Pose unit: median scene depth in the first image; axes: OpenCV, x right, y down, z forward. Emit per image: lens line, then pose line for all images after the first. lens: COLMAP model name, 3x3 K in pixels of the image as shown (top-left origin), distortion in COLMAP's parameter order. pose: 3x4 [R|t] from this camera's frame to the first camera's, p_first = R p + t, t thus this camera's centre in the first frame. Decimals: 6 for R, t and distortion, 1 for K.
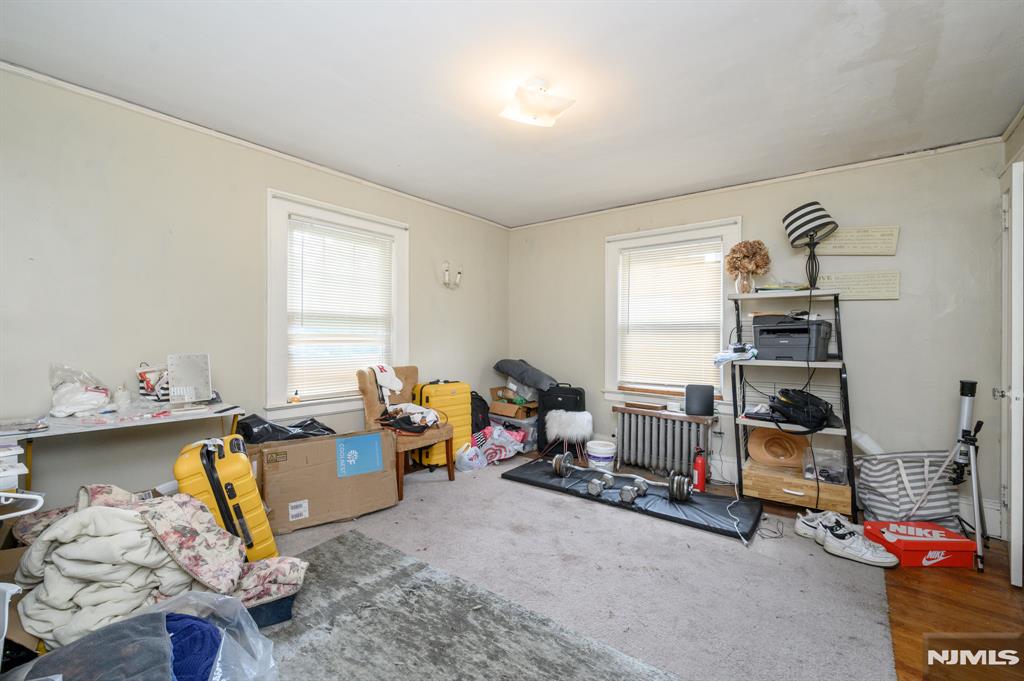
lens RADIAL K [[419.3, 0, 511.7], [0, 419.3, 341.3], [0, 0, 1]] dist [-0.003450, -0.000192]
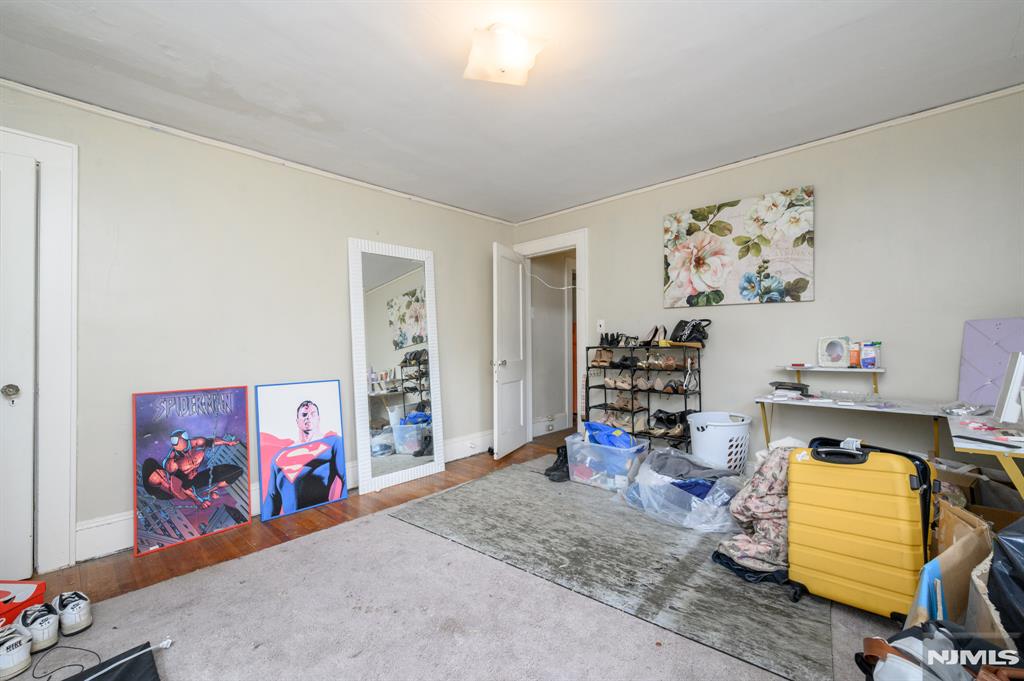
lens RADIAL K [[419.3, 0, 511.9], [0, 419.3, 337.9], [0, 0, 1]] dist [-0.003450, -0.000192]
pose [[-0.997110, 0.000217, 0.075970, -0.031611], [0.000190, 1.000000, -0.000367, 0.009715], [-0.075970, -0.000351, -0.997110, 2.185423]]
